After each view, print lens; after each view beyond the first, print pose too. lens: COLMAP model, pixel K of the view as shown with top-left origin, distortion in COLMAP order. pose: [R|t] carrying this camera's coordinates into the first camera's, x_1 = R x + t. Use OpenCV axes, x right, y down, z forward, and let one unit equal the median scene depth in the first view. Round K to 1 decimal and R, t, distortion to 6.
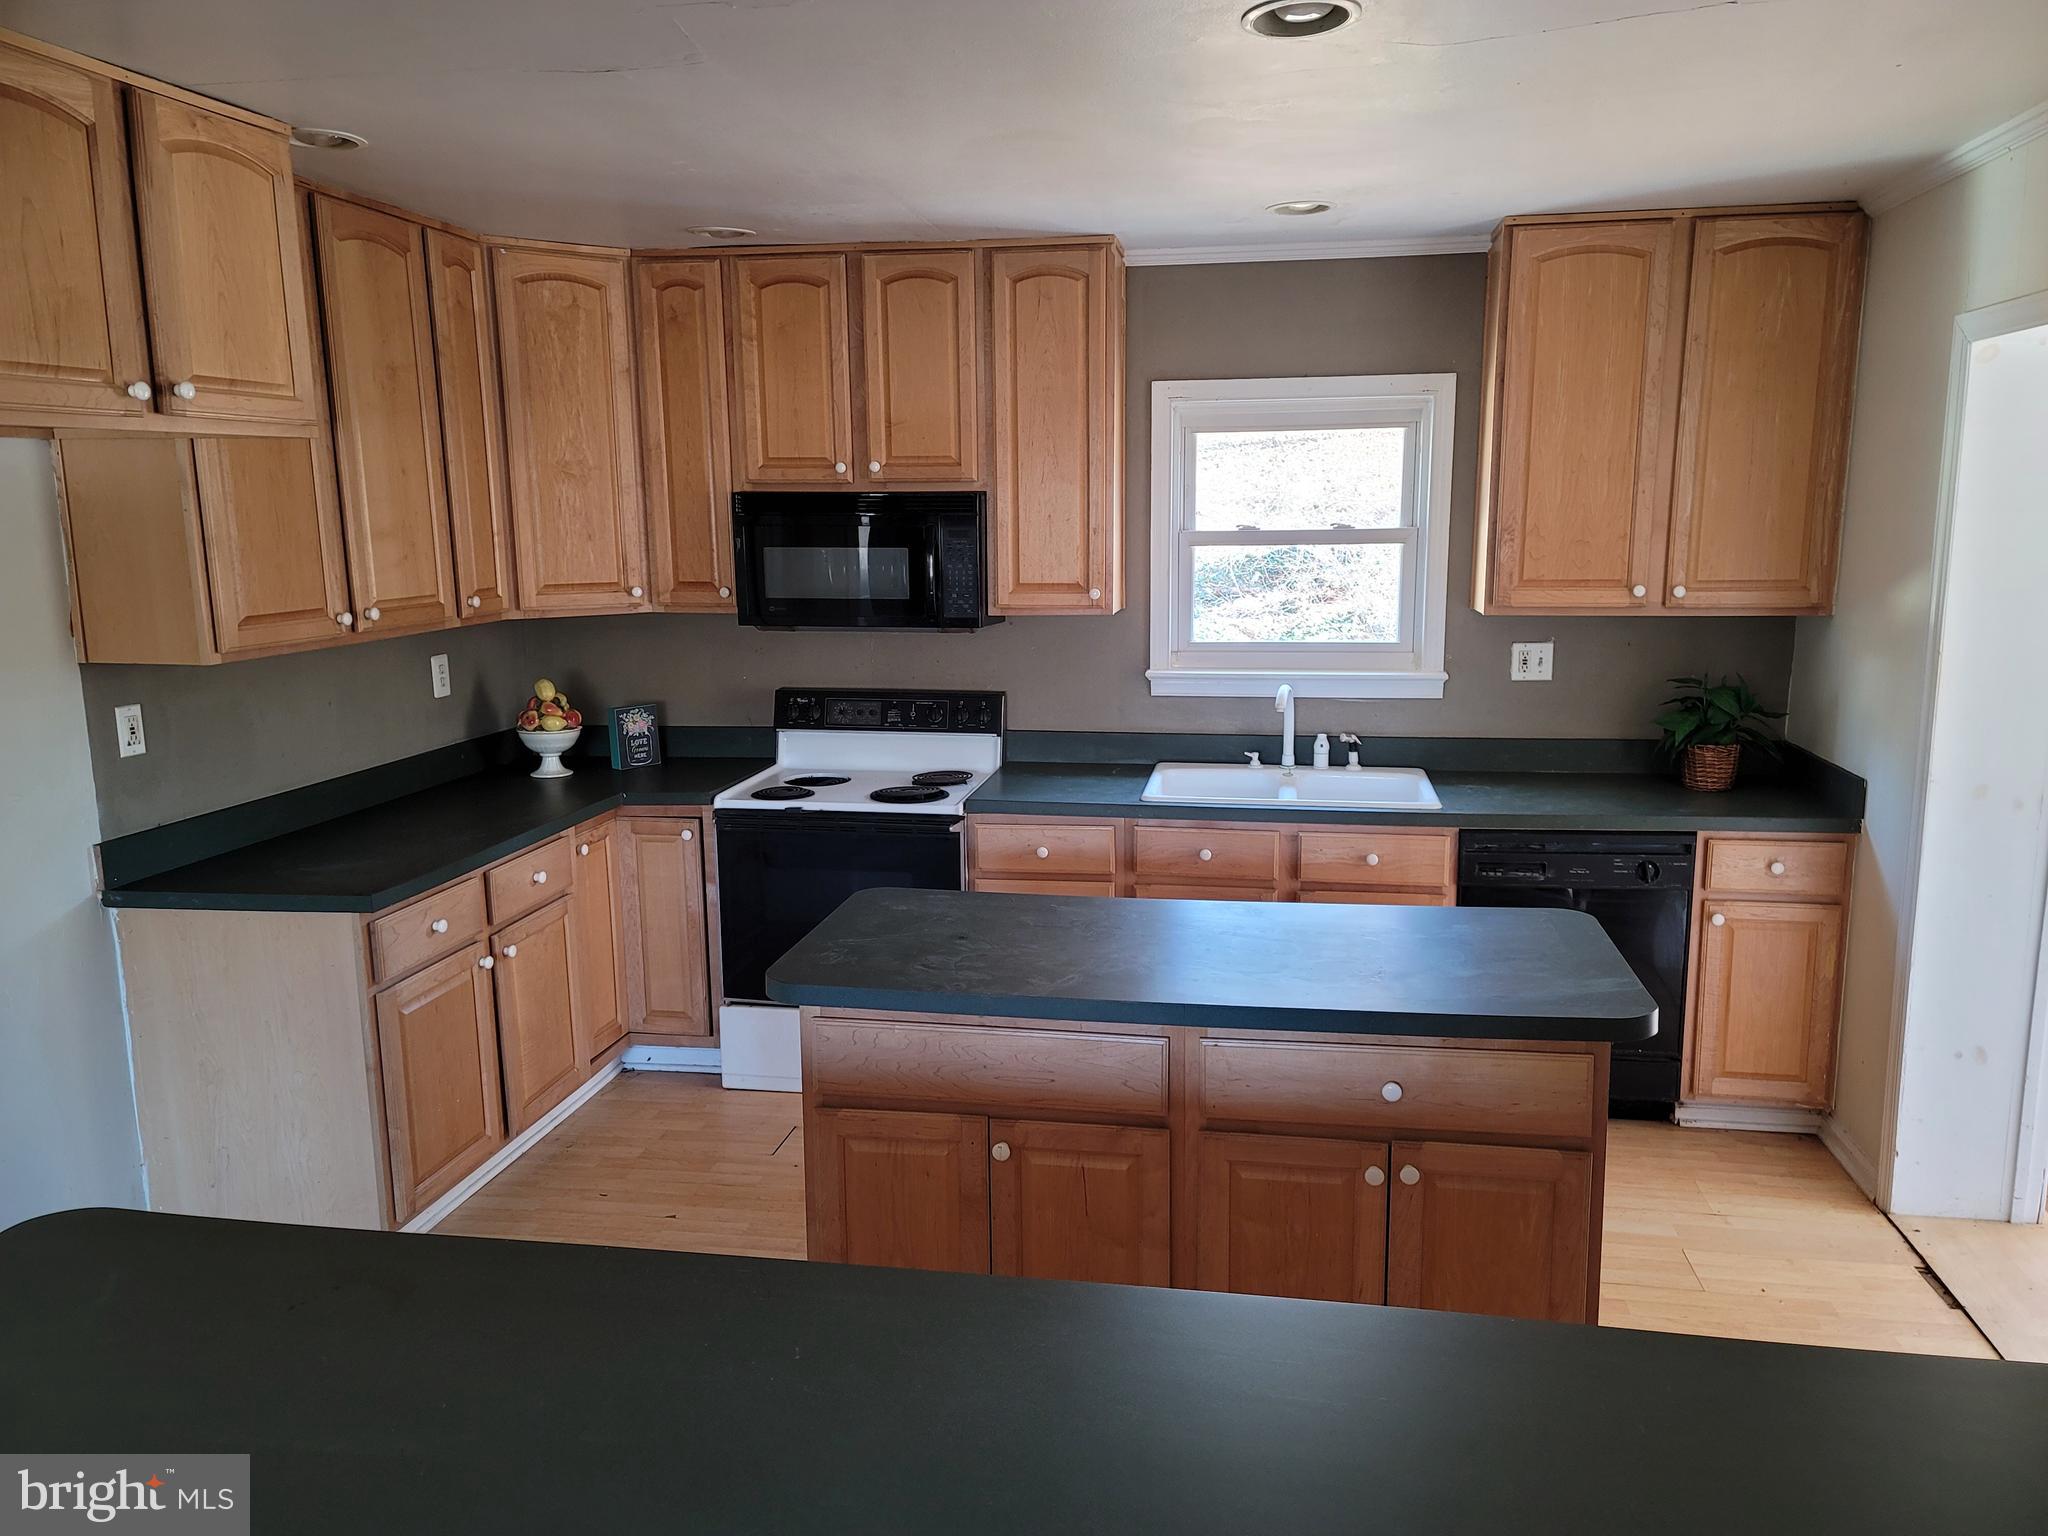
lens RADIAL K [[1483.0, 0, 1044.6], [0, 1483.0, 780.4], [0, 0, 1]] dist [0.084274, -0.065612]
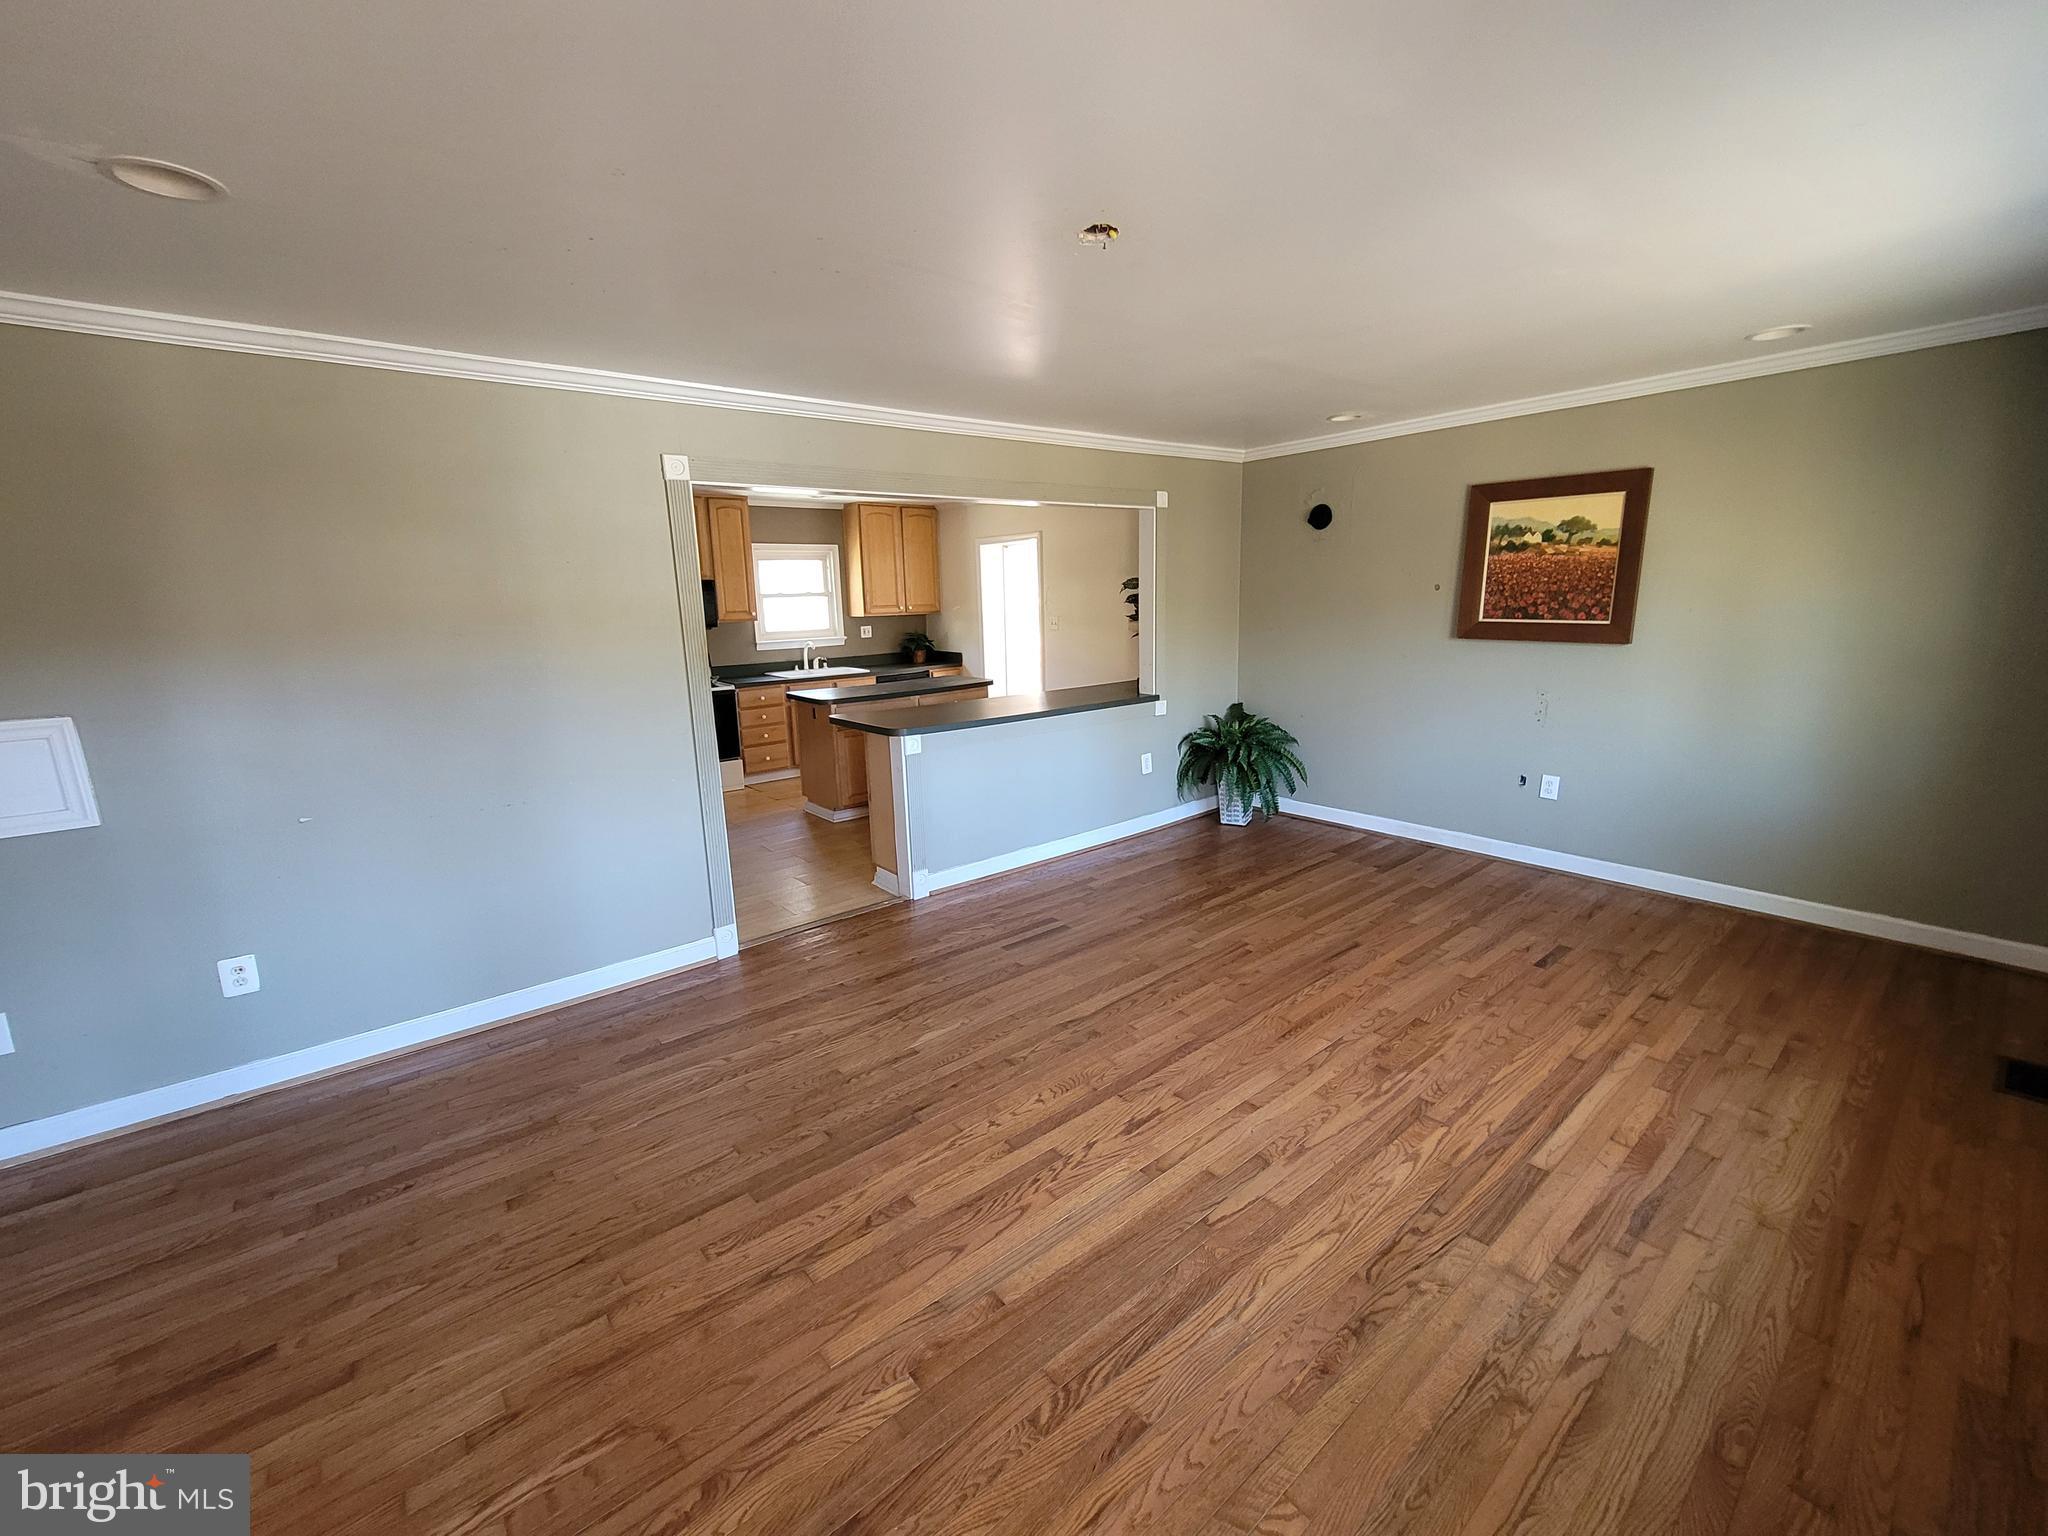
lens RADIAL K [[838.1, 0, 1026.7], [0, 838.1, 763.5], [0, 0, 1]] dist [-0.007168, 0.001983]
pose [[0.657050, -0.158932, 0.736903, -0.920349], [0.155139, 0.985107, 0.074136, 0.135586], [-0.737711, 0.065611, 0.671921, -0.532187]]
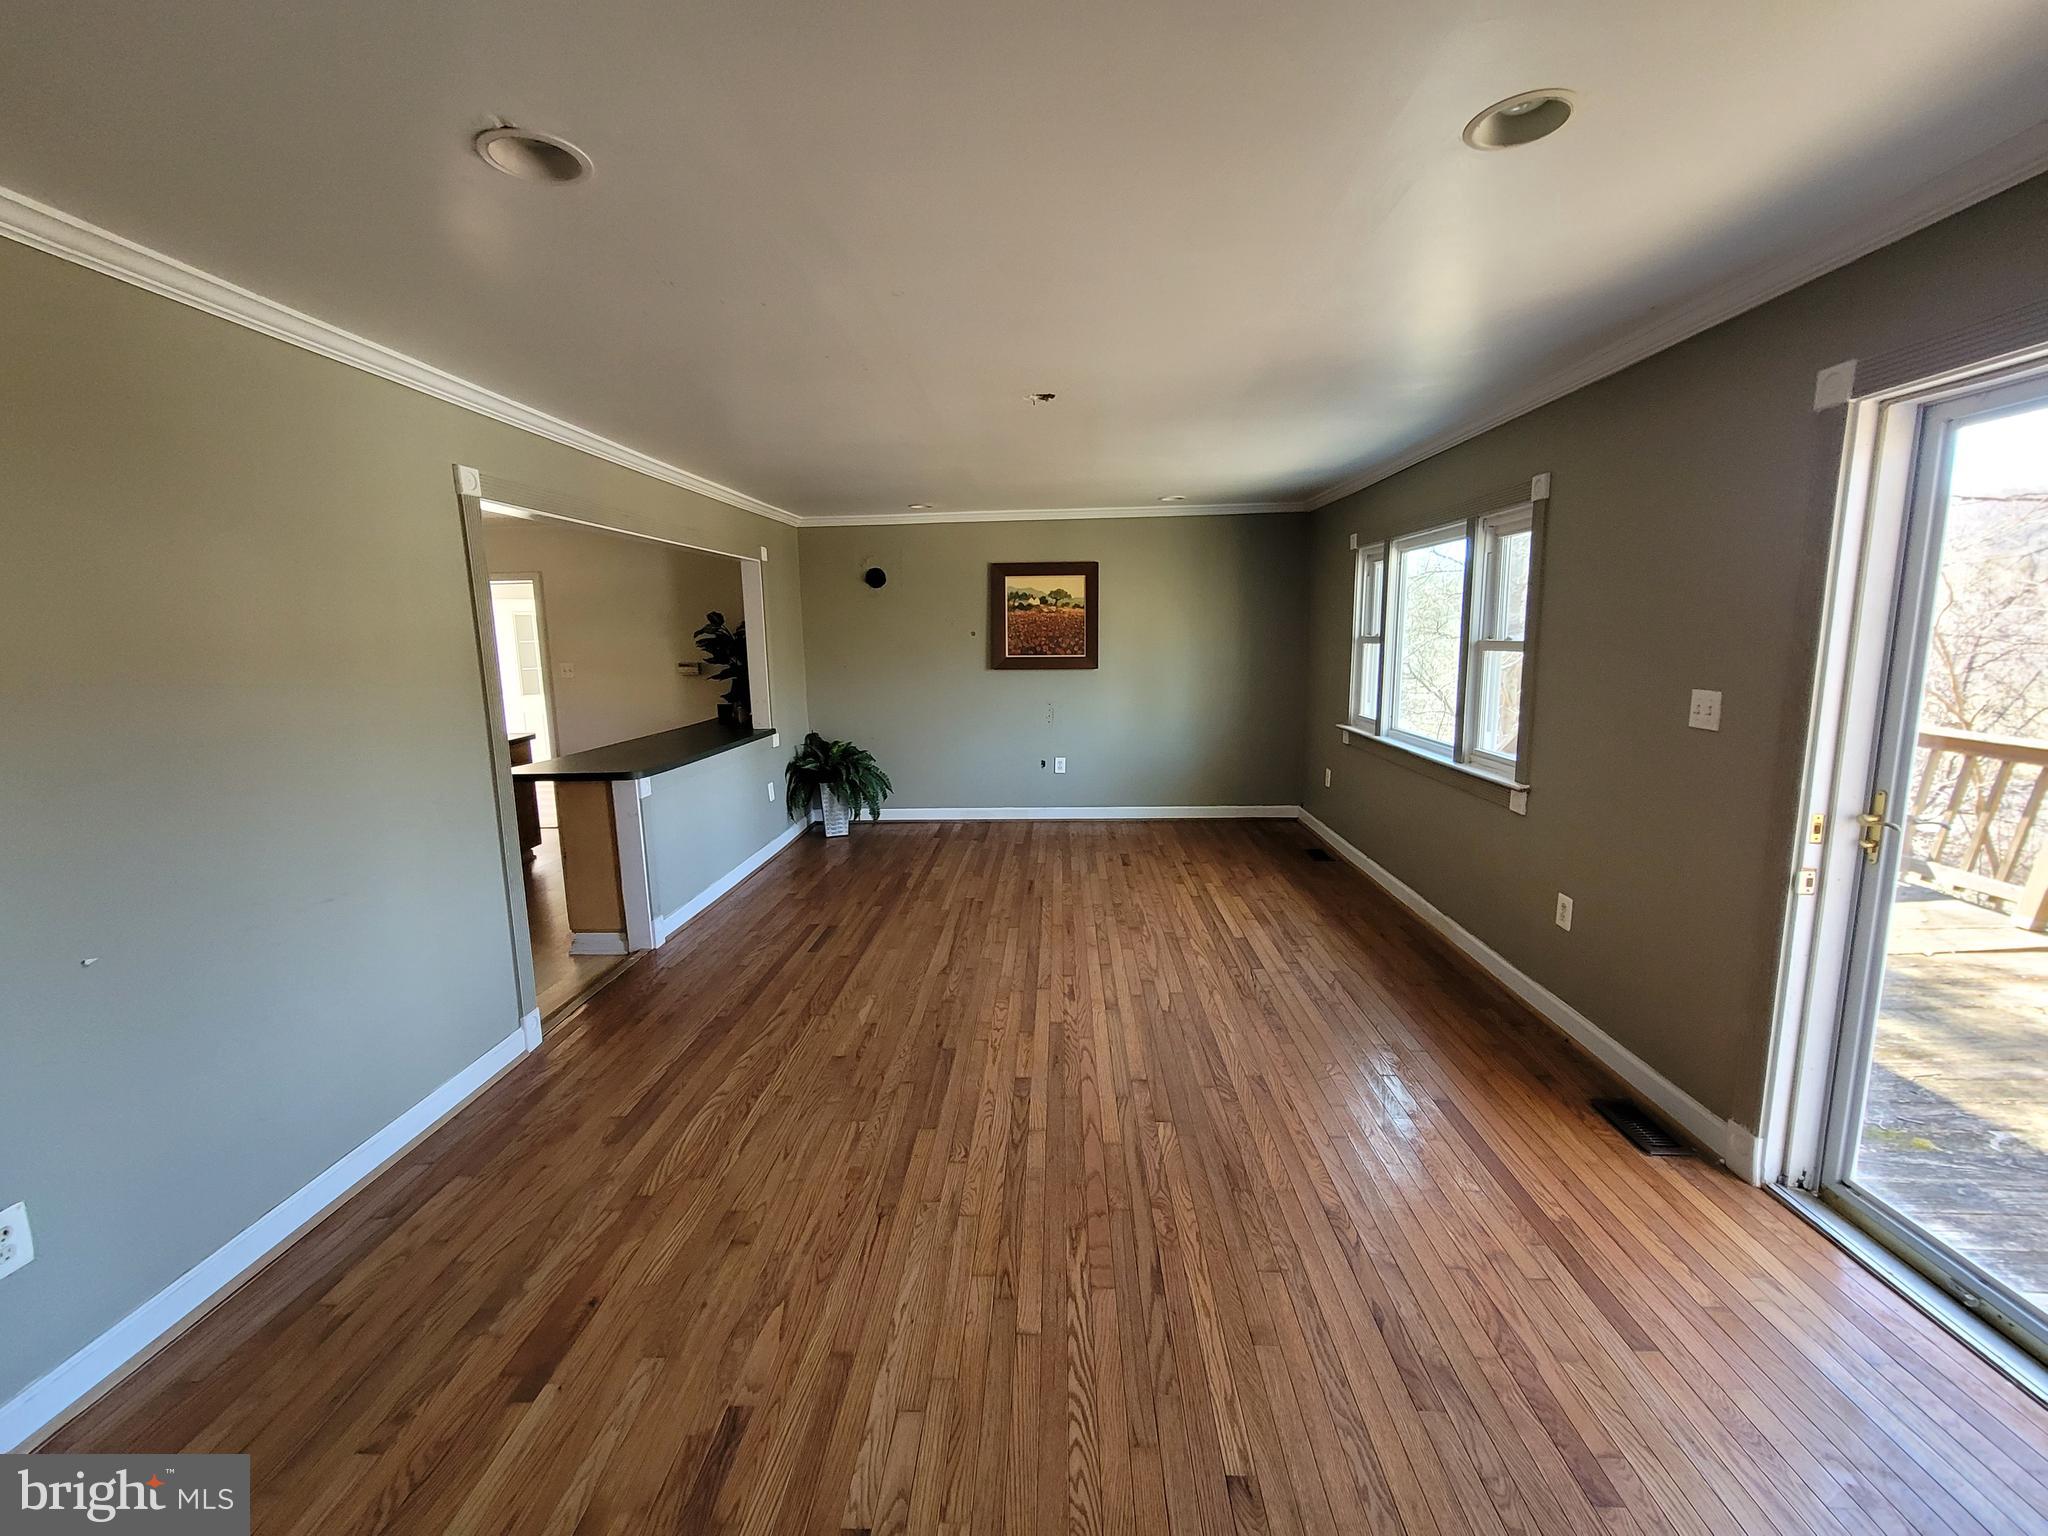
lens RADIAL K [[838.1, 0, 1026.4], [0, 838.1, 761.8], [0, 0, 1]] dist [-0.007168, 0.001983]
pose [[-0.118601, -0.141102, 0.982865, -1.267077], [0.195827, 0.967087, 0.162467, 0.068228], [-0.973440, 0.211740, -0.087066, -0.111720]]
